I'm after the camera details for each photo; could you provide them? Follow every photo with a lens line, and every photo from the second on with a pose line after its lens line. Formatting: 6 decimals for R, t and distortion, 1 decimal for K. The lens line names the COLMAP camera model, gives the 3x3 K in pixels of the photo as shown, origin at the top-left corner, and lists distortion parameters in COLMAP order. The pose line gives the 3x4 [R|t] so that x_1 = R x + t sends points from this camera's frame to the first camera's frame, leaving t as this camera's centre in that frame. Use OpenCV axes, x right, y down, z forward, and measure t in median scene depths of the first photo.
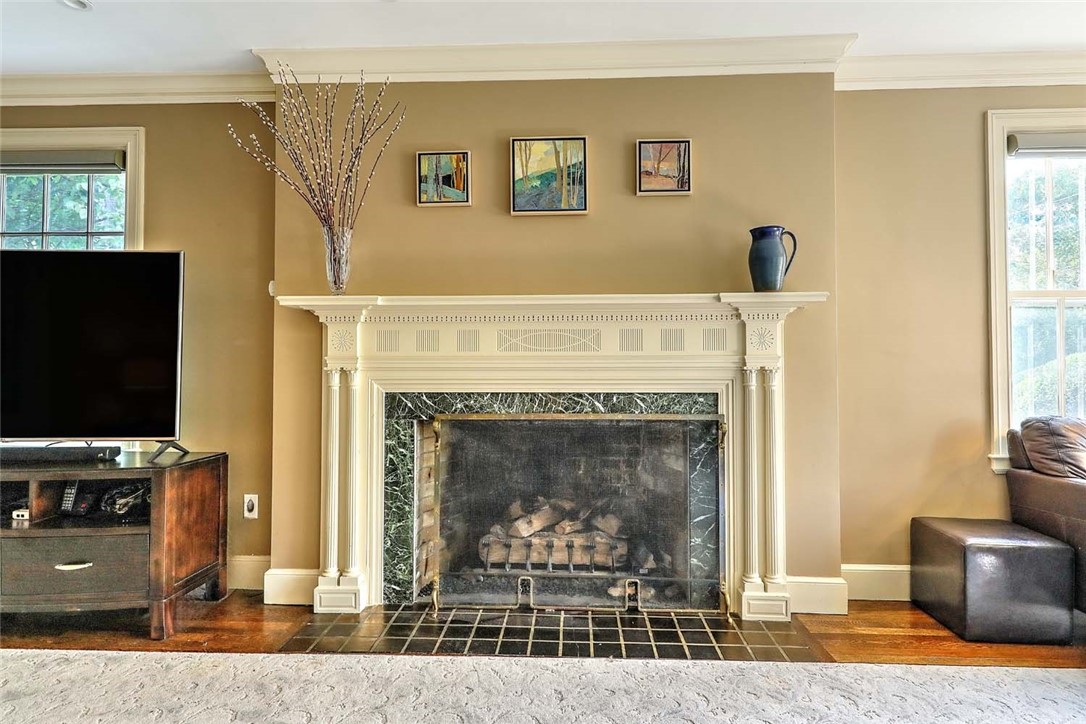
lens RADIAL K [[588.5, 0, 539.9], [0, 588.5, 356.8], [0, 0, 1]] dist [0.004409, 0.000074]
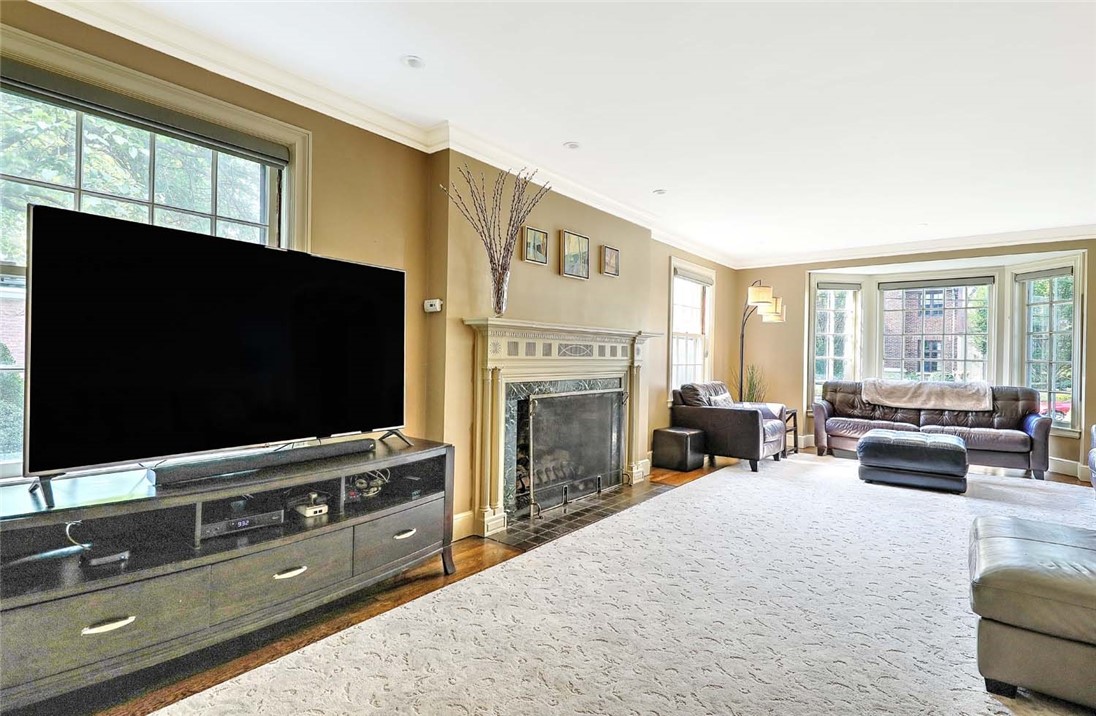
lens RADIAL K [[553.3, 0, 551.6], [0, 553.3, 354.5], [0, 0, 1]] dist [0.004704, -0.000491]
pose [[0.573030, 0.009526, 0.819479, -1.375150], [-0.033757, 0.999358, 0.011988, -0.032355], [-0.818839, -0.034533, 0.572984, 0.106076]]
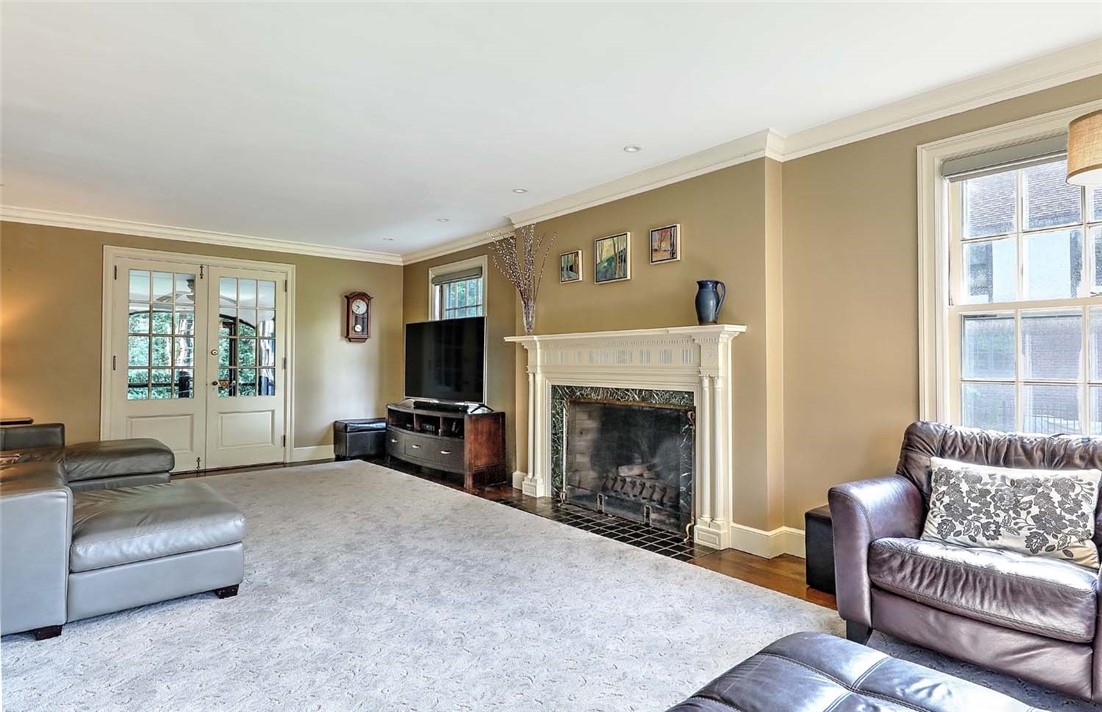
lens RADIAL K [[581.8, 0, 550.9], [0, 581.8, 356.0], [0, 0, 1]] dist [-0.005830, -0.000202]
pose [[0.675392, -0.007013, -0.737425, 1.125322], [0.013099, 0.999911, 0.002487, -0.036802], [0.737343, -0.011339, 0.675424, -0.254793]]
